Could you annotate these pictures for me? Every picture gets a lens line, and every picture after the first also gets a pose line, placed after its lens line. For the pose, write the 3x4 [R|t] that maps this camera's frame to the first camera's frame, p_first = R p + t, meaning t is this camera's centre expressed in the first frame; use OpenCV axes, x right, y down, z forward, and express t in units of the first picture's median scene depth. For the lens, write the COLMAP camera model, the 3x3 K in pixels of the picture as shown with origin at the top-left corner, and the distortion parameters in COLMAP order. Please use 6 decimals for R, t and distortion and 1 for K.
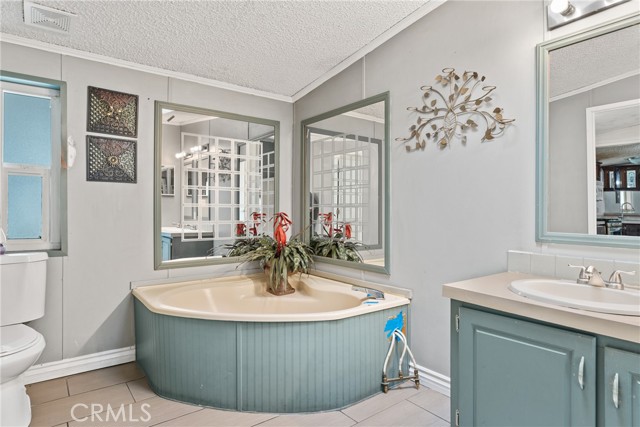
lens RADIAL K [[372.3, 0, 321.5], [0, 372.3, 211.9], [0, 0, 1]] dist [0.000478, 0.000583]
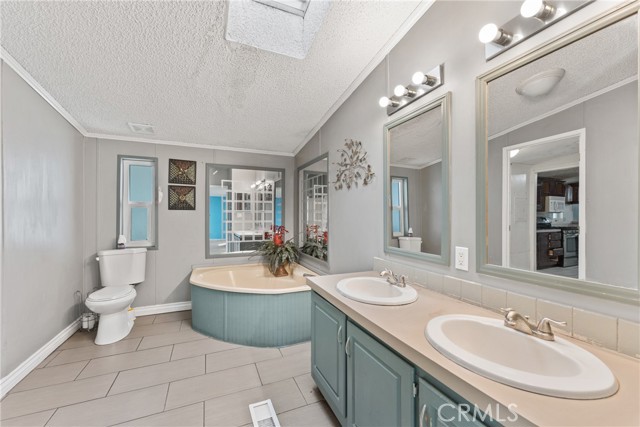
lens RADIAL K [[261.3, 0, 320.0], [0, 261.3, 213.5], [0, 0, 1]] dist [-0.000405, -0.000060]
pose [[0.971222, -0.004867, -0.238127, 0.436289], [0.002787, 0.999955, -0.009070, -0.053765], [0.238160, 0.008145, 0.971192, -0.089201]]
